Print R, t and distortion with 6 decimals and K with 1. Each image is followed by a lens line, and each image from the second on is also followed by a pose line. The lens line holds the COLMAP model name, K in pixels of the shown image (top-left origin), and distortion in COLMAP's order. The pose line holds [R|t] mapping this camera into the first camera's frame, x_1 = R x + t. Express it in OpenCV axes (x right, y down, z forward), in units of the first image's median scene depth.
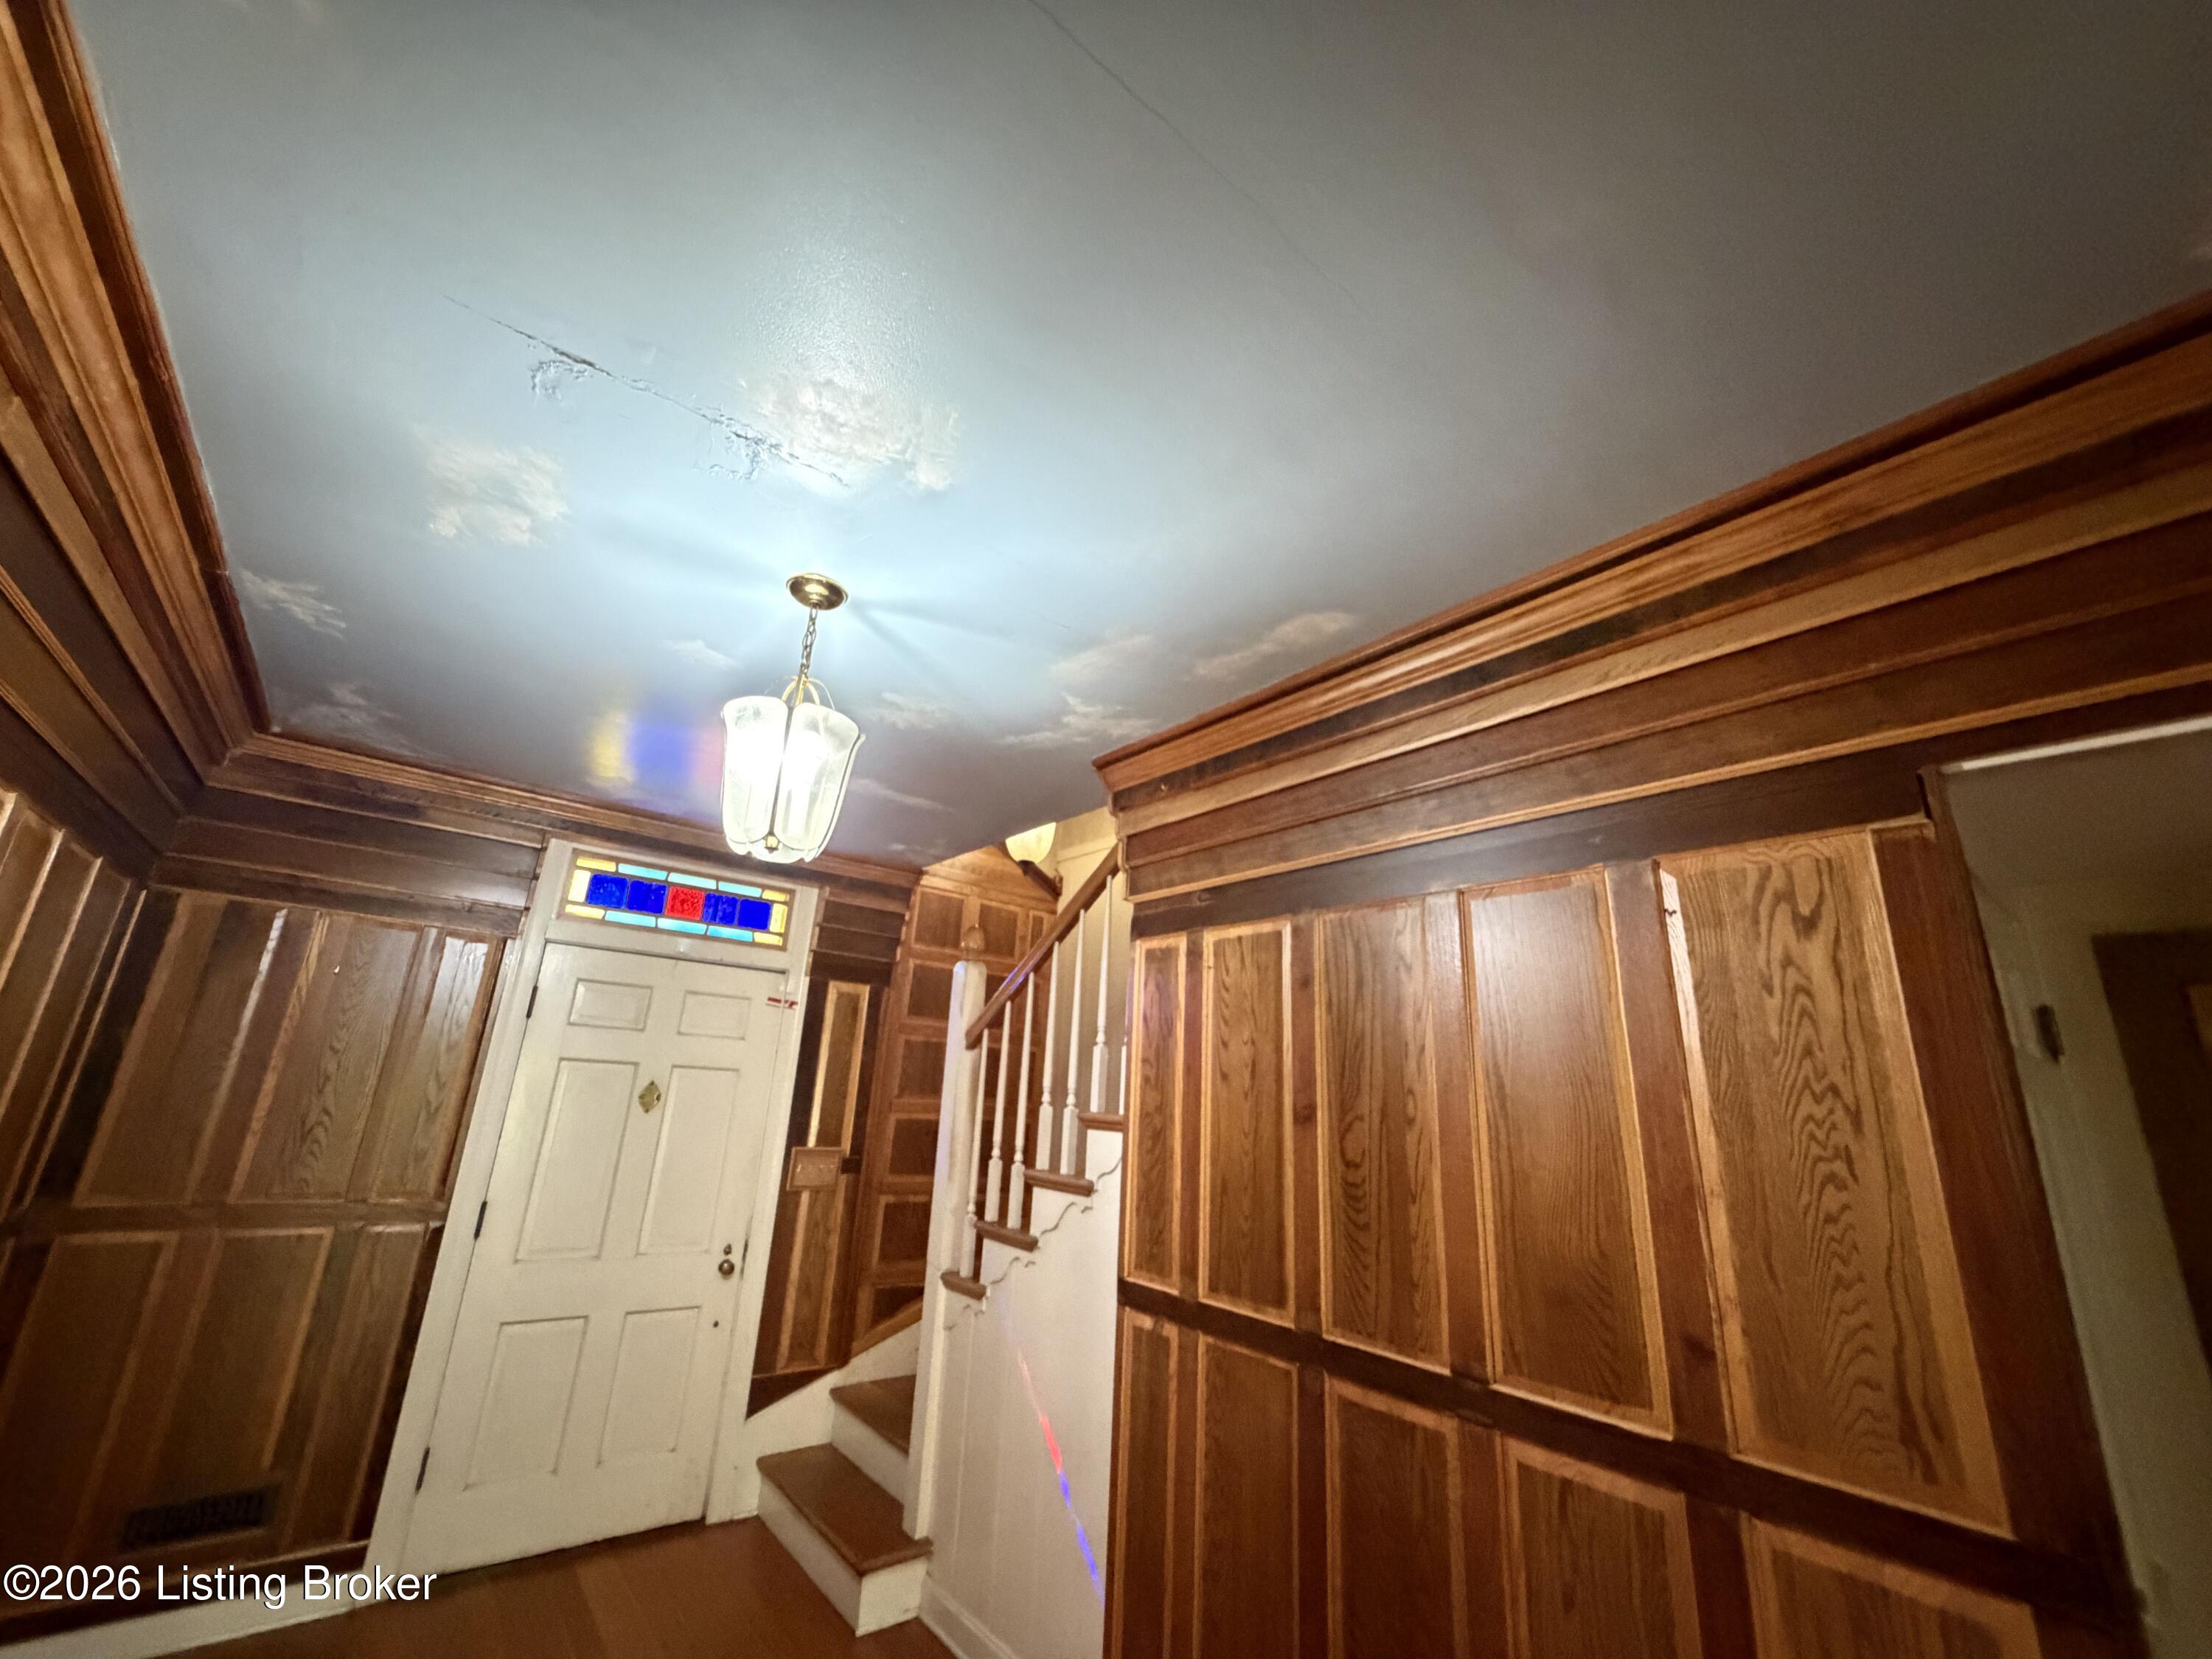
lens RADIAL K [[882.7, 0, 1101.5], [0, 882.7, 835.3], [0, 0, 1]] dist [0.002066, -0.000145]
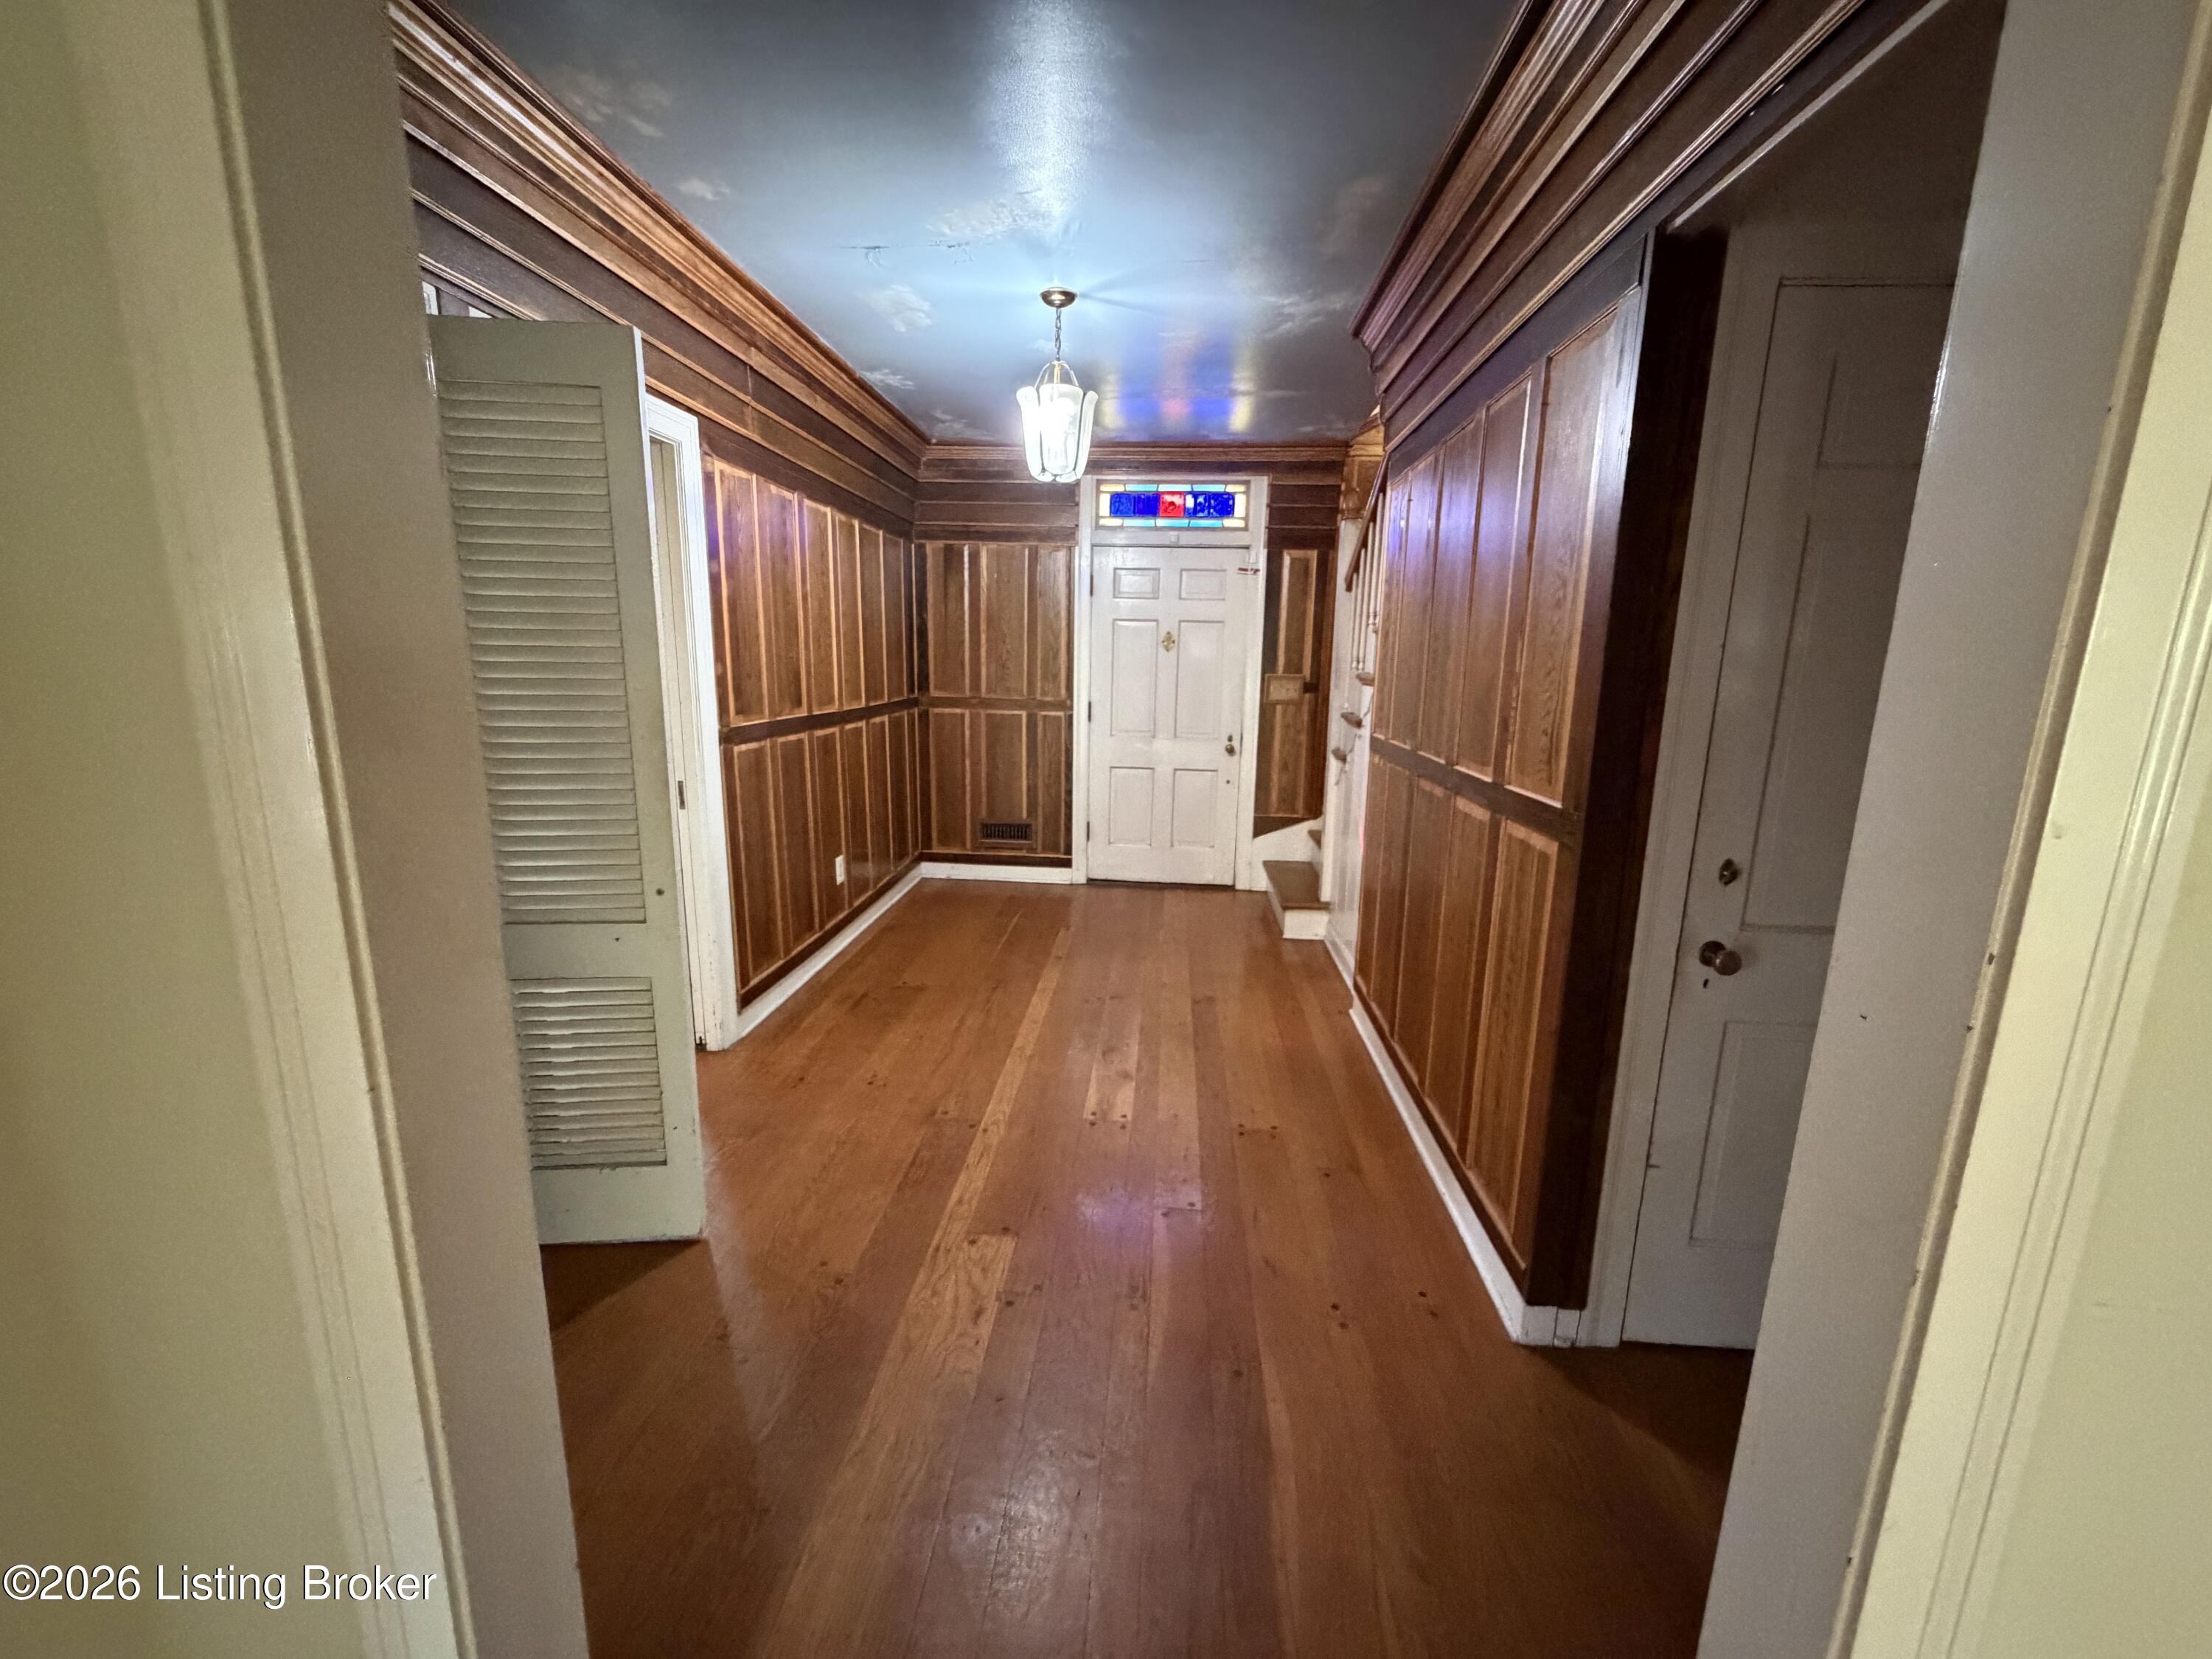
lens RADIAL K [[882.7, 0, 1105.5], [0, 882.7, 826.4], [0, 0, 1]] dist [0.002066, -0.000145]
pose [[0.730289, 0.091538, -0.676977, 0.475751], [0.213481, 0.910771, 0.353443, 0.024934], [0.648925, -0.402637, 0.645585, -0.186514]]
